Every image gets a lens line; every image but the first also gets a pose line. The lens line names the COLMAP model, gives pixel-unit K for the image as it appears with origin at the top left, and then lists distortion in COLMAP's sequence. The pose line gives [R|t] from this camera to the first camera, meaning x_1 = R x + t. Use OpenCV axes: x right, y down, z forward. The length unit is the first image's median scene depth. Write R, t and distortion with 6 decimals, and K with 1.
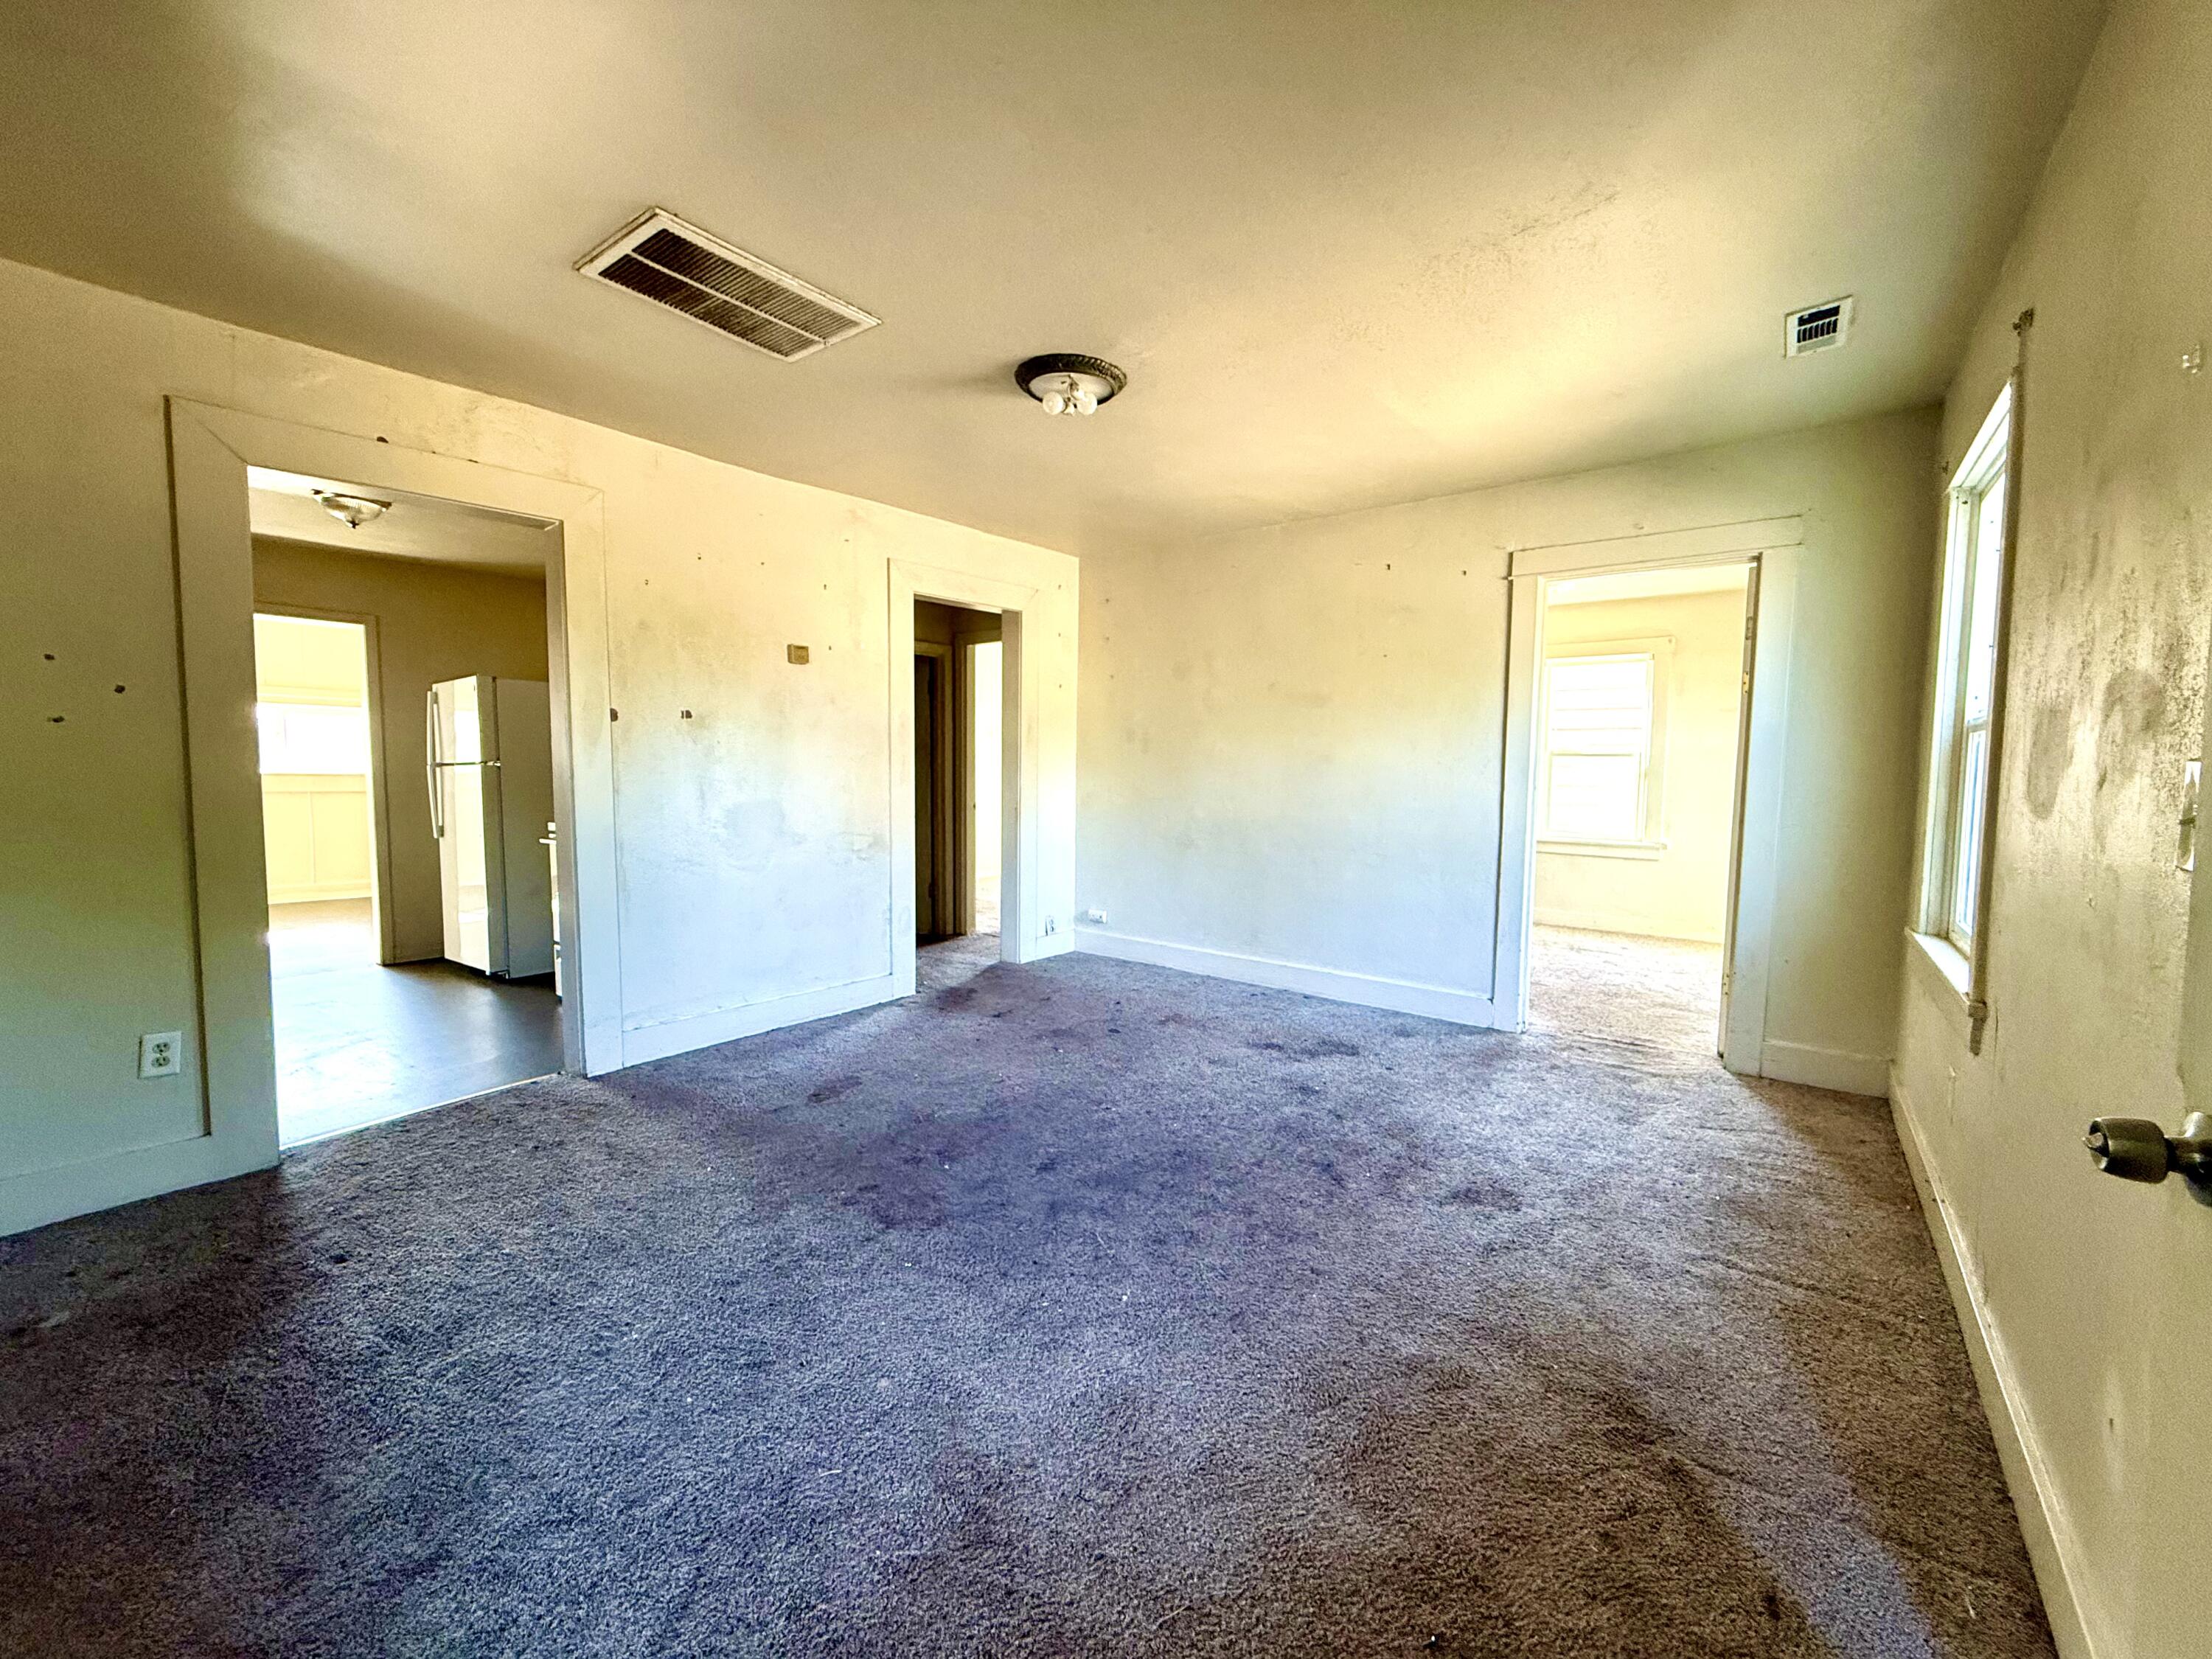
lens RADIAL K [[880.2, 0, 1106.0], [0, 880.2, 829.5], [0, 0, 1]] dist [0.000170, -0.000528]
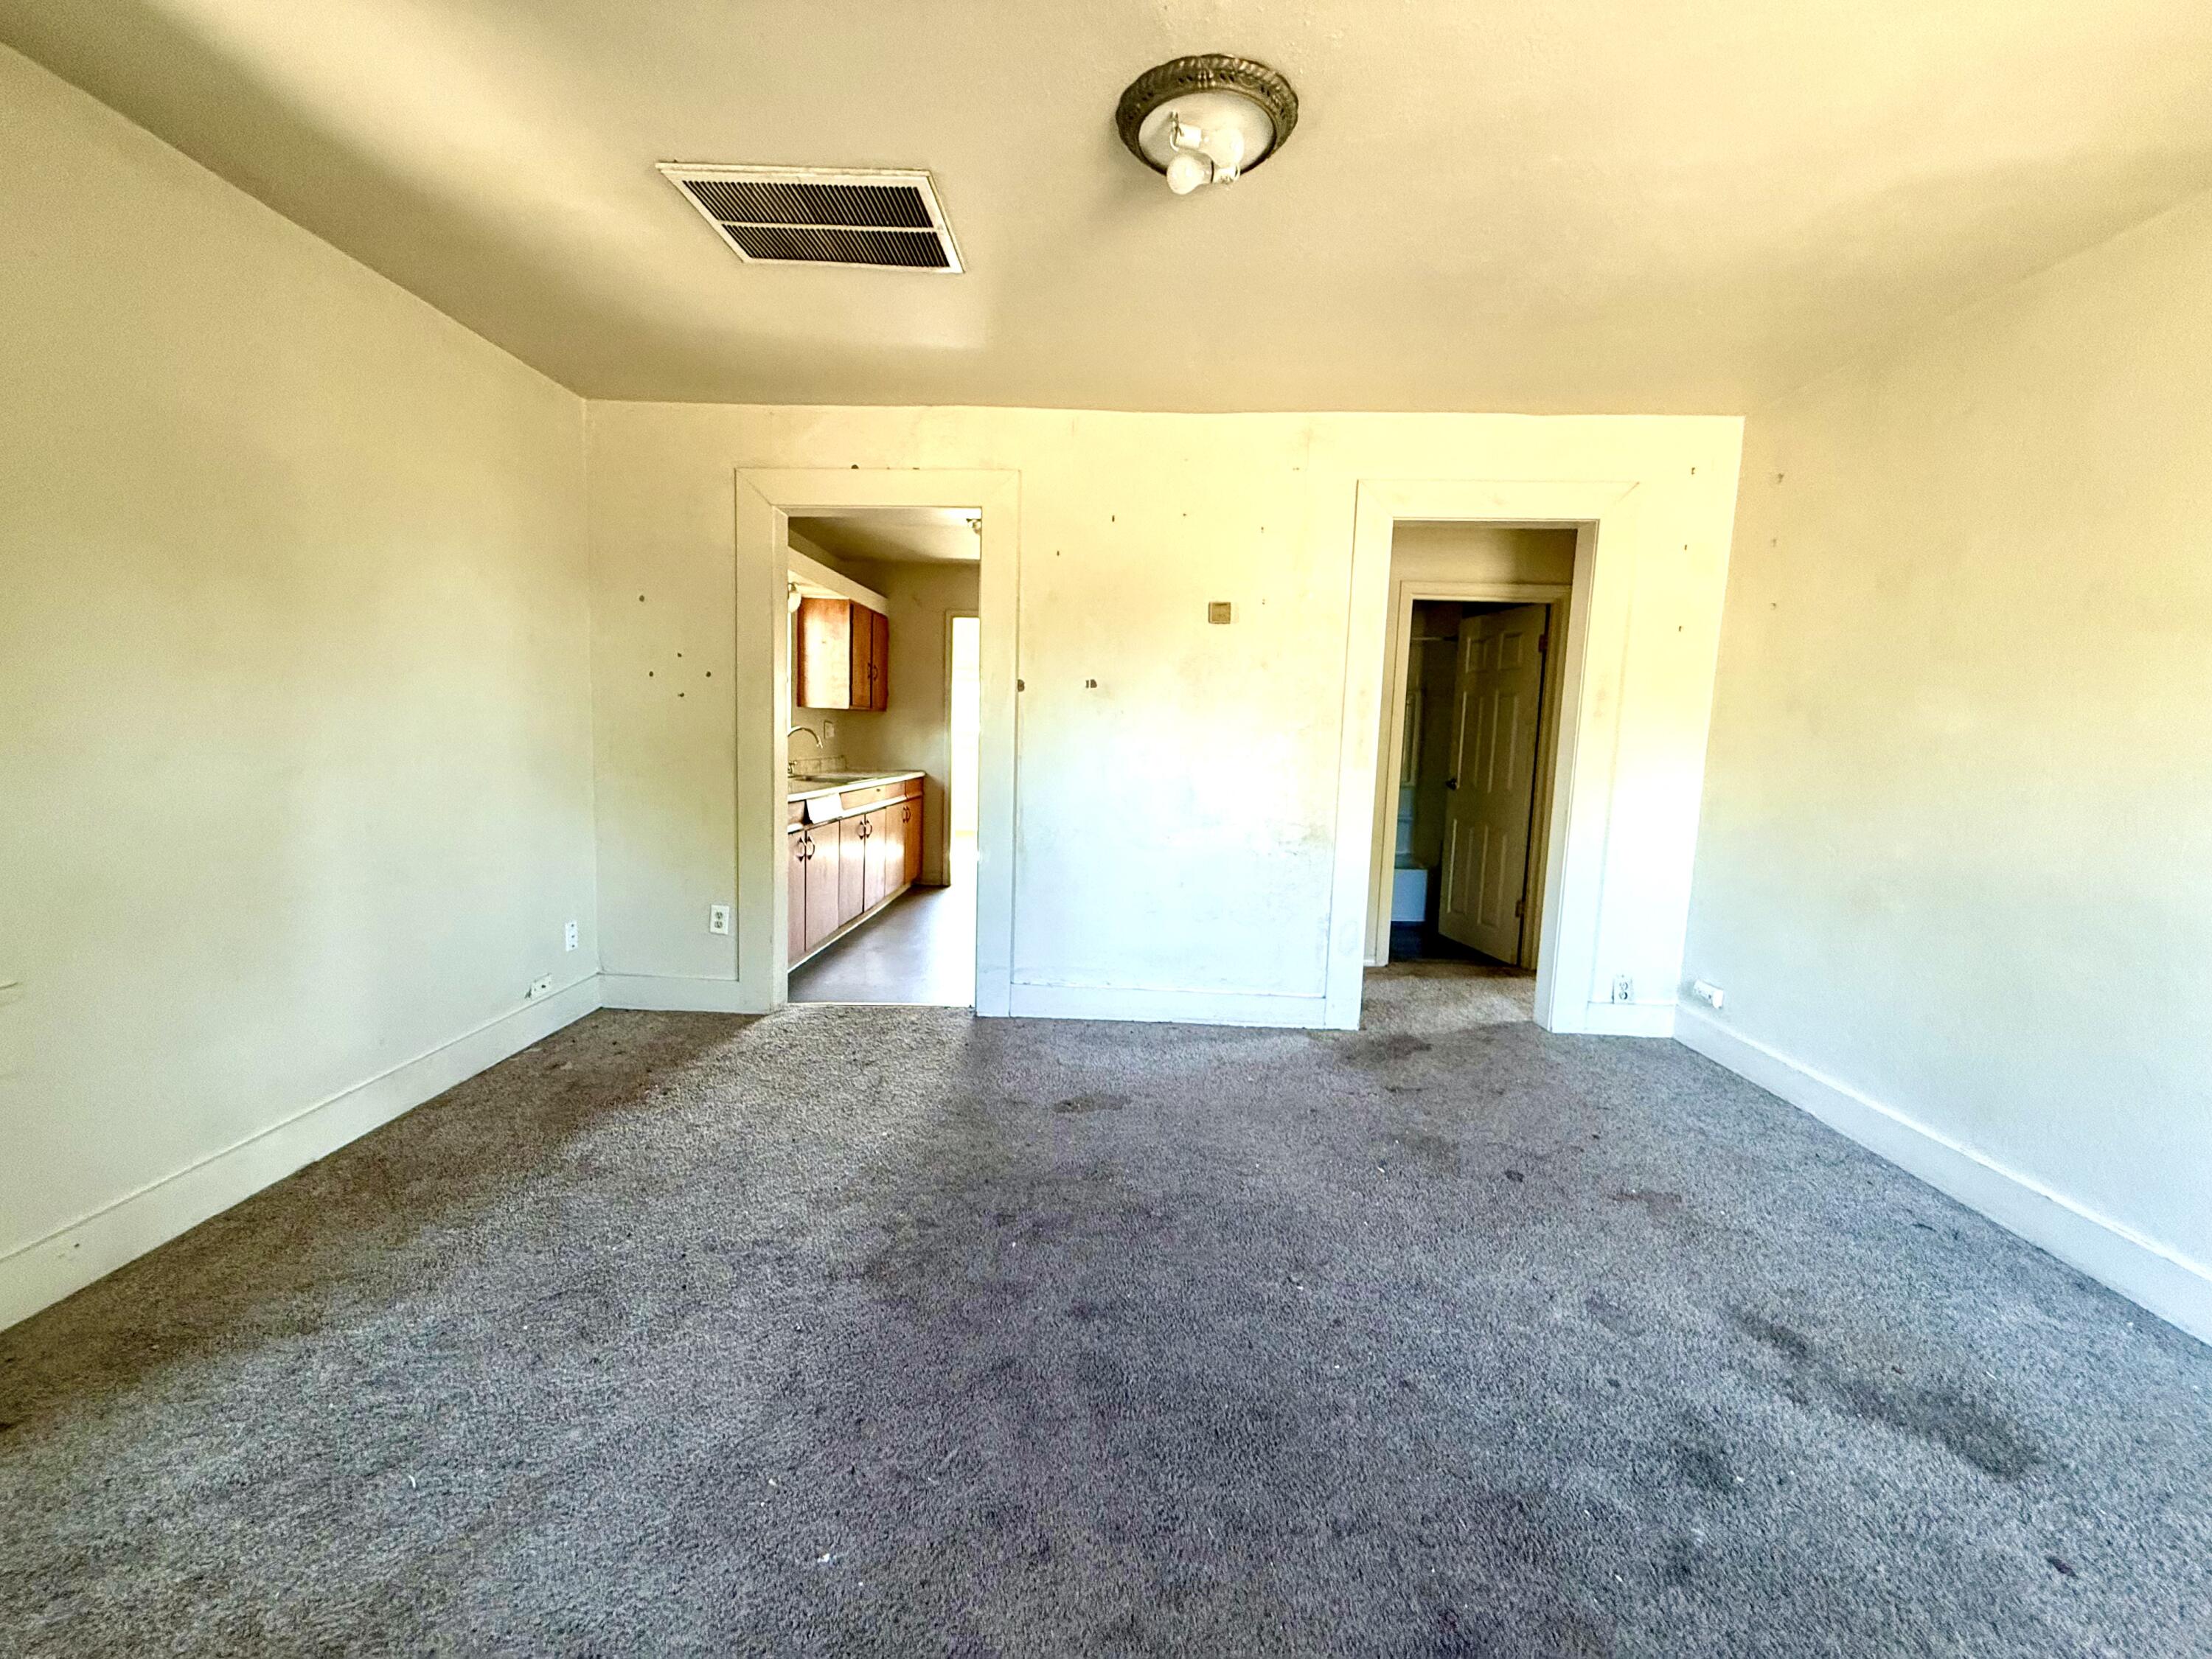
lens RADIAL K [[880.2, 0, 1106.0], [0, 880.2, 829.5], [0, 0, 1]] dist [0.000170, -0.000528]
pose [[0.599465, 0.102155, -0.793855, 0.338087], [-0.085670, 0.994313, 0.063259, -0.032406], [0.795803, 0.030088, 0.604808, 0.426187]]
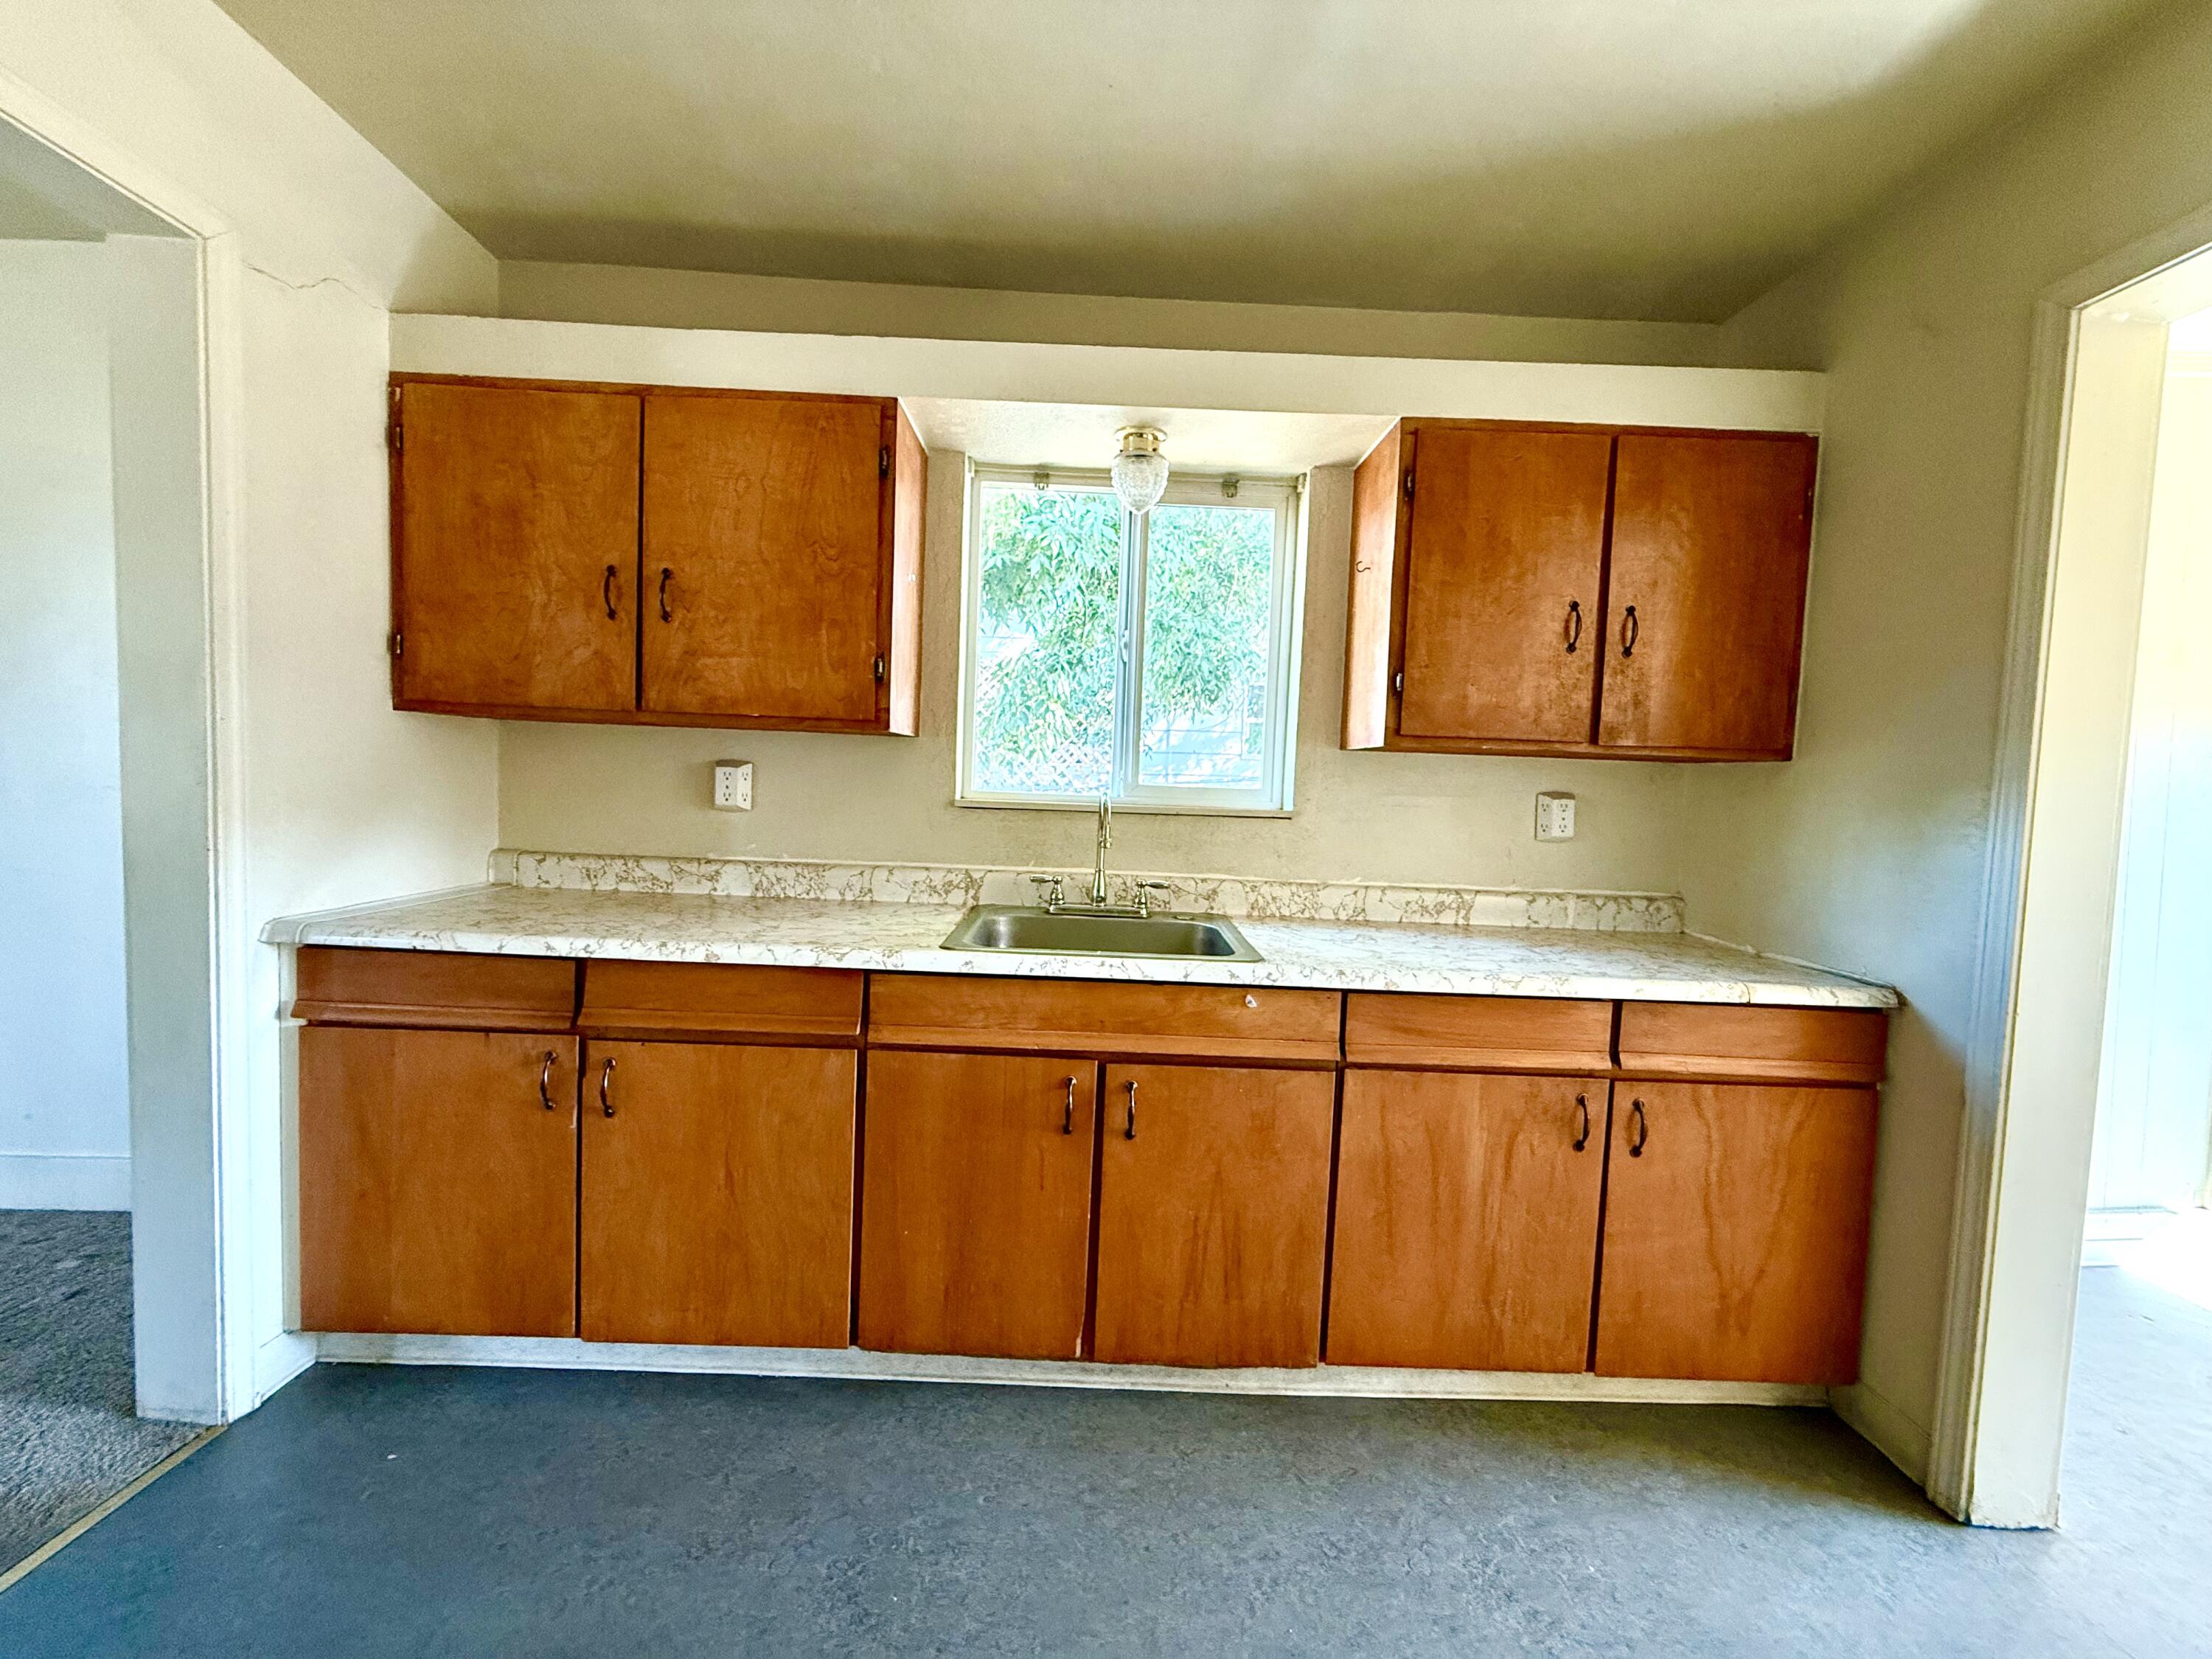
lens RADIAL K [[880.2, 0, 1106.0], [0, 880.2, 829.5], [0, 0, 1]] dist [0.000170, -0.000528]
pose [[-0.776224, 0.007645, -0.630410, -0.796891], [-0.086033, 0.989288, 0.117931, -0.109513], [0.624559, 0.145777, -0.767252, 1.353318]]
